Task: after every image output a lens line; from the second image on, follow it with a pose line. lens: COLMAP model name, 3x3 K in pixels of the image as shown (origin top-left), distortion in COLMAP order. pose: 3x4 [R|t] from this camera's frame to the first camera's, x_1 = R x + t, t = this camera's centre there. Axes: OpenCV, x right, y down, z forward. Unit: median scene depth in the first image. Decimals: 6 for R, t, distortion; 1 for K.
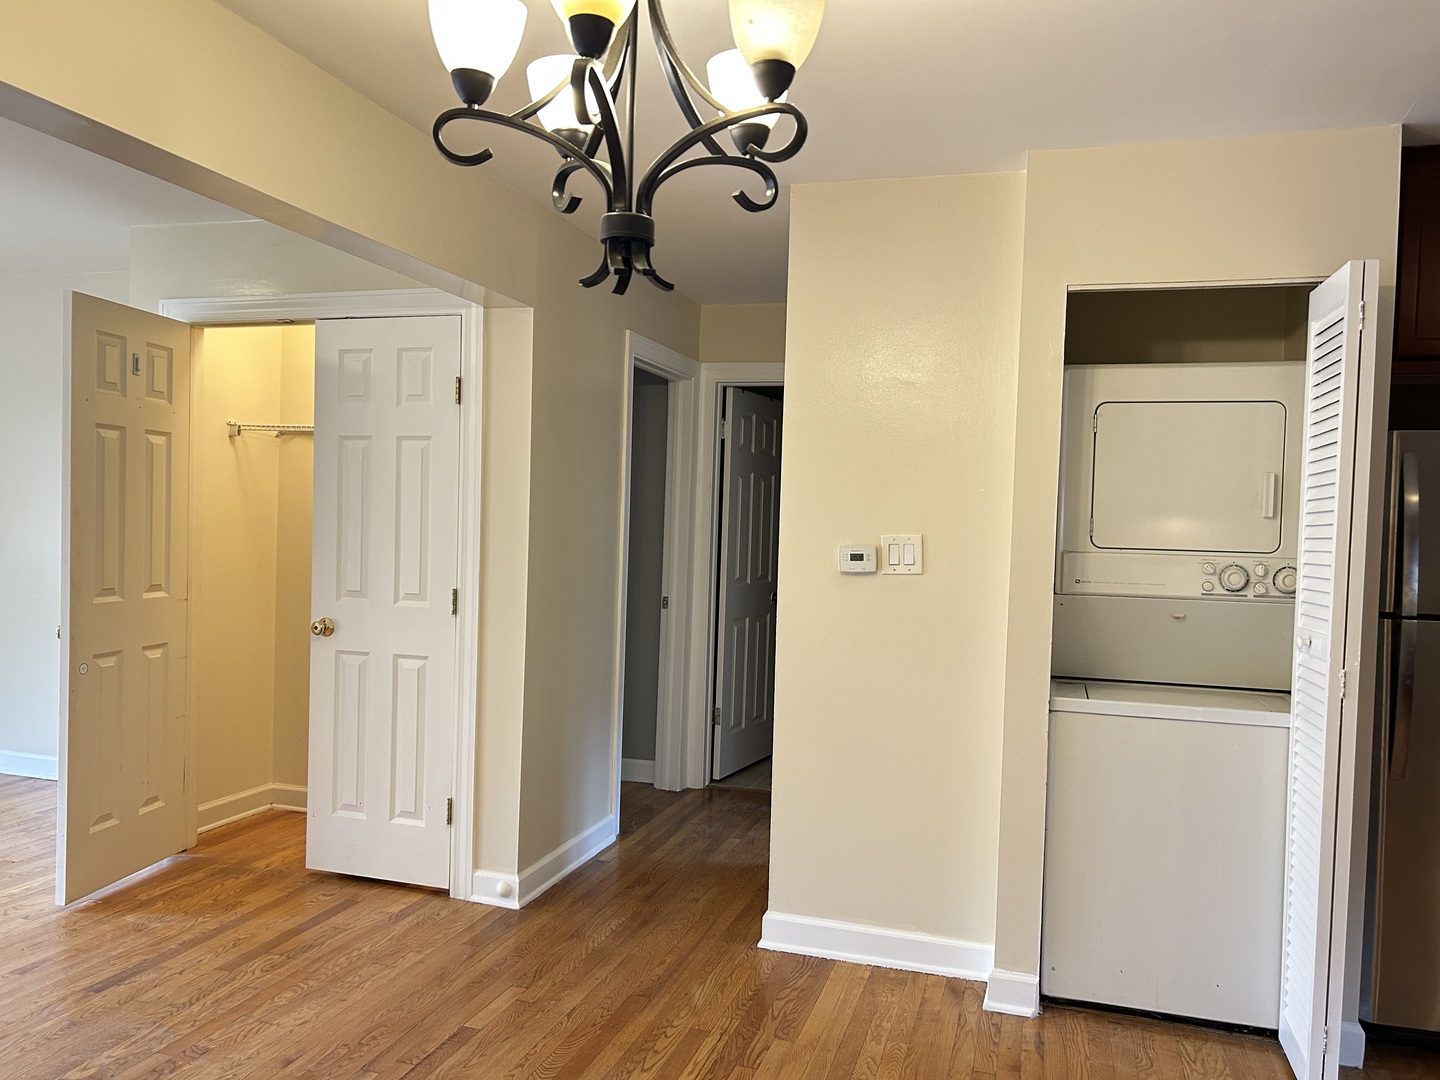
lens RADIAL K [[1080.4, 0, 726.1], [0, 1080.4, 546.5], [0, 0, 1]] dist [0.035821, -0.035596]
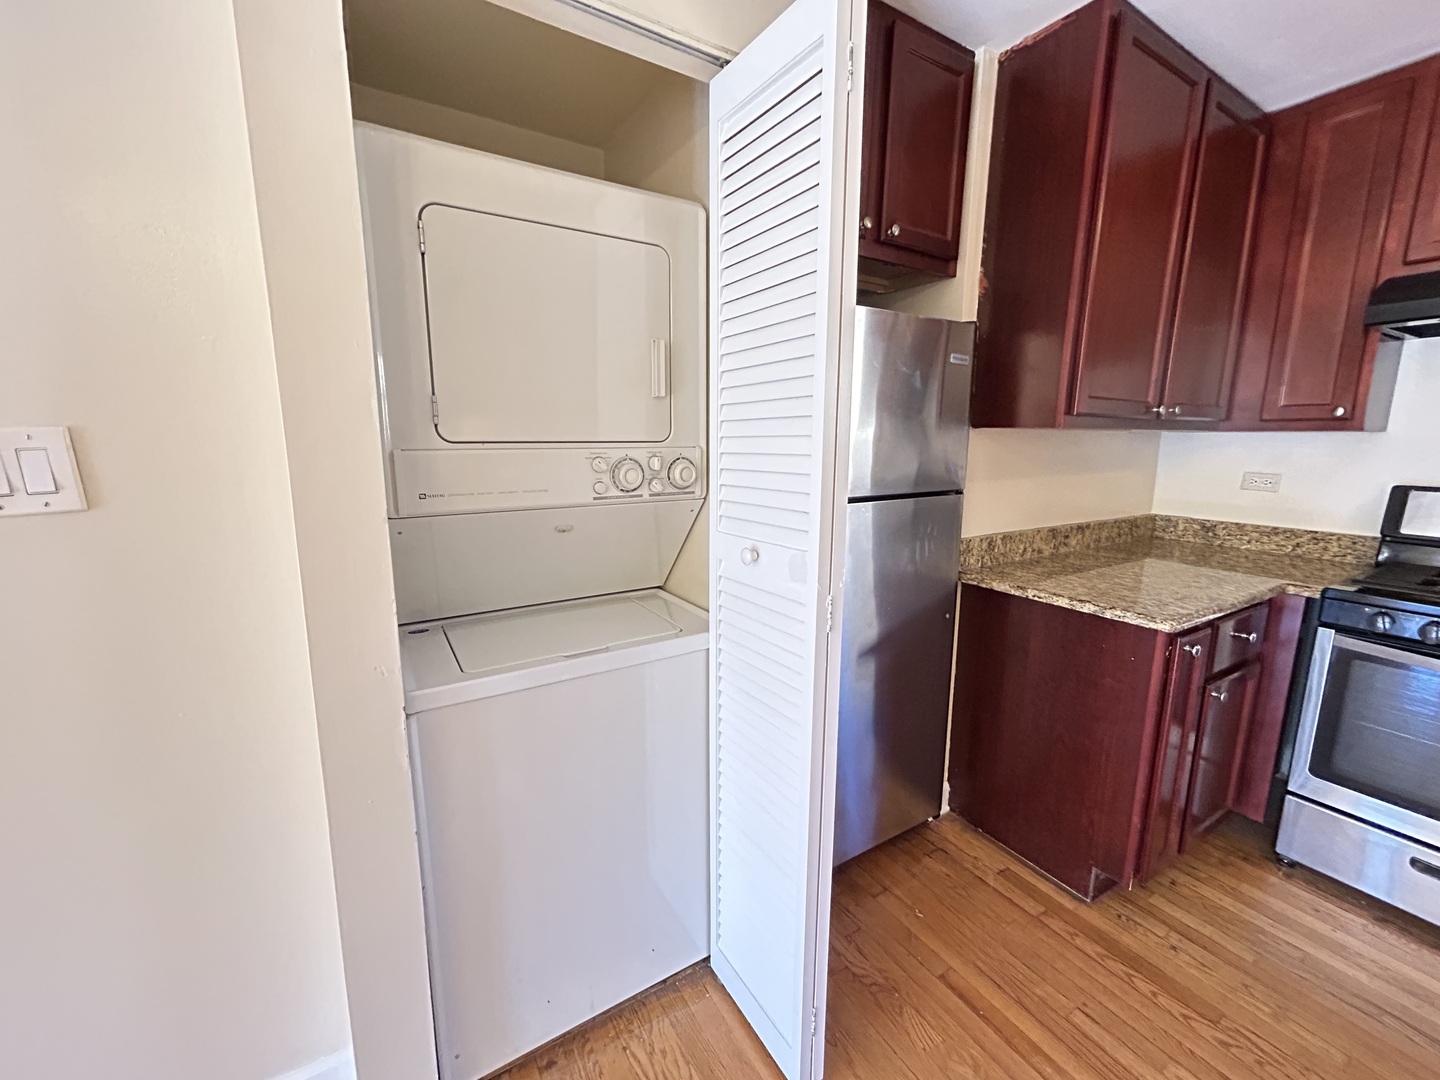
lens RADIAL K [[583.8, 0, 718.5], [0, 583.8, 537.7], [0, 0, 1]] dist [-0.002327, 0.001095]
pose [[0.663940, -0.153315, 0.731901, 0.187318], [0.031606, 0.983635, 0.177376, 0.000285], [-0.747118, -0.094635, 0.657920, 0.654348]]
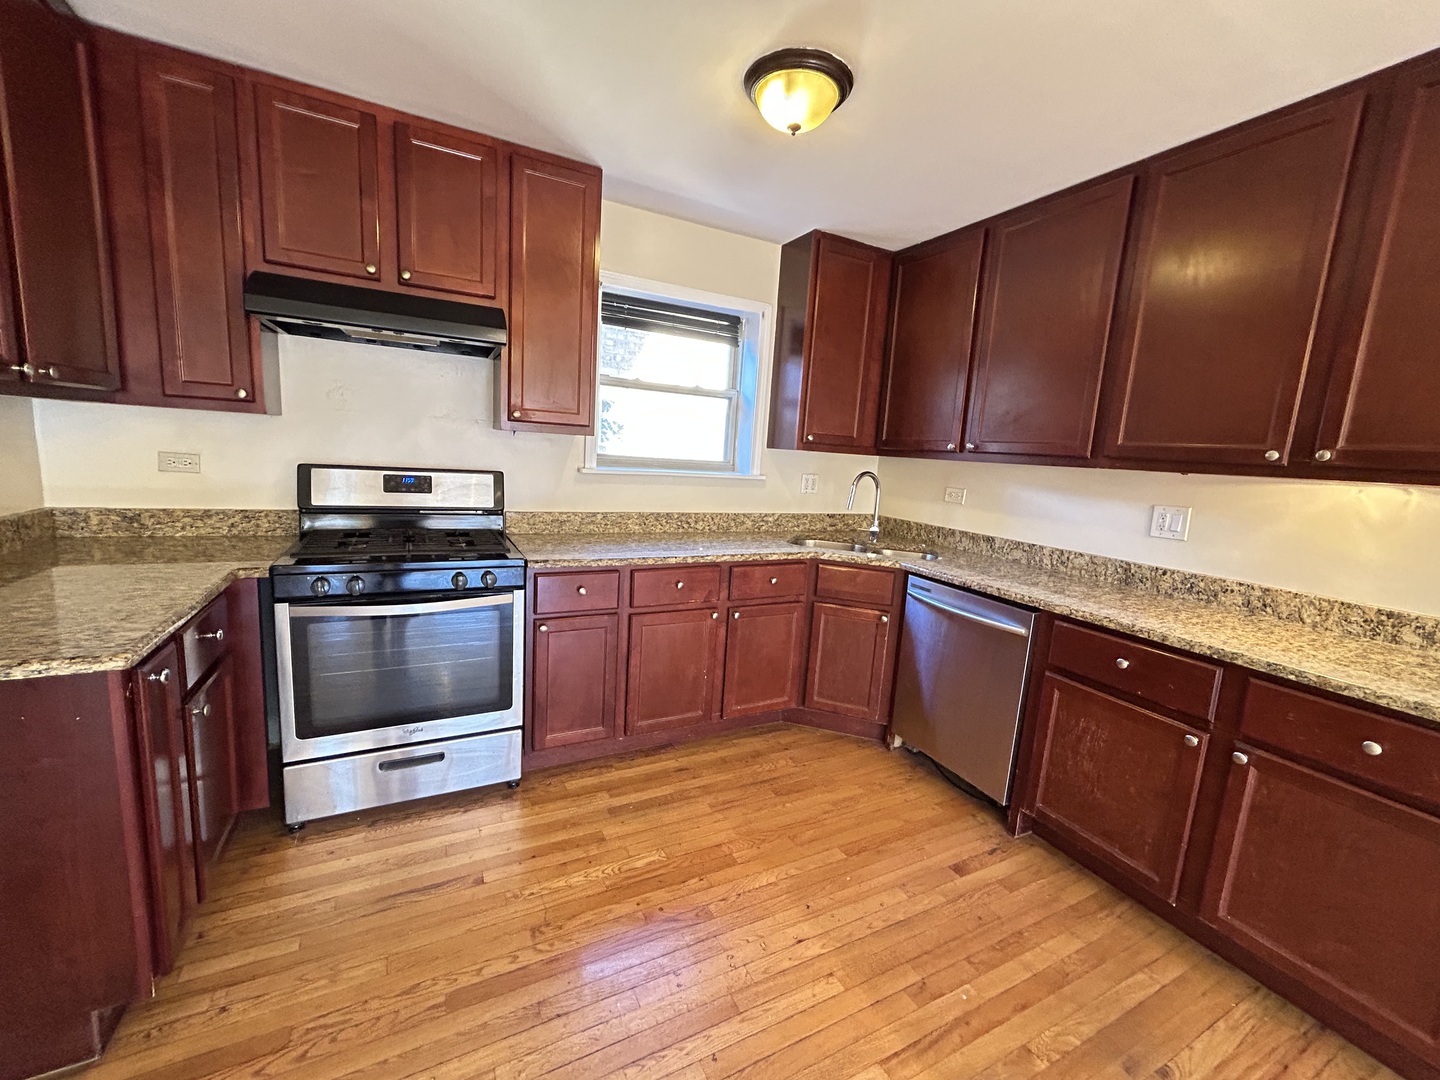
lens RADIAL K [[583.8, 0, 722.2], [0, 583.8, 539.2], [0, 0, 1]] dist [-0.002327, 0.001095]
pose [[-0.700007, -0.184765, 0.689821, 0.264644], [-0.068072, 0.978816, 0.193093, -0.003408], [-0.710885, 0.088208, -0.697755, 0.666554]]
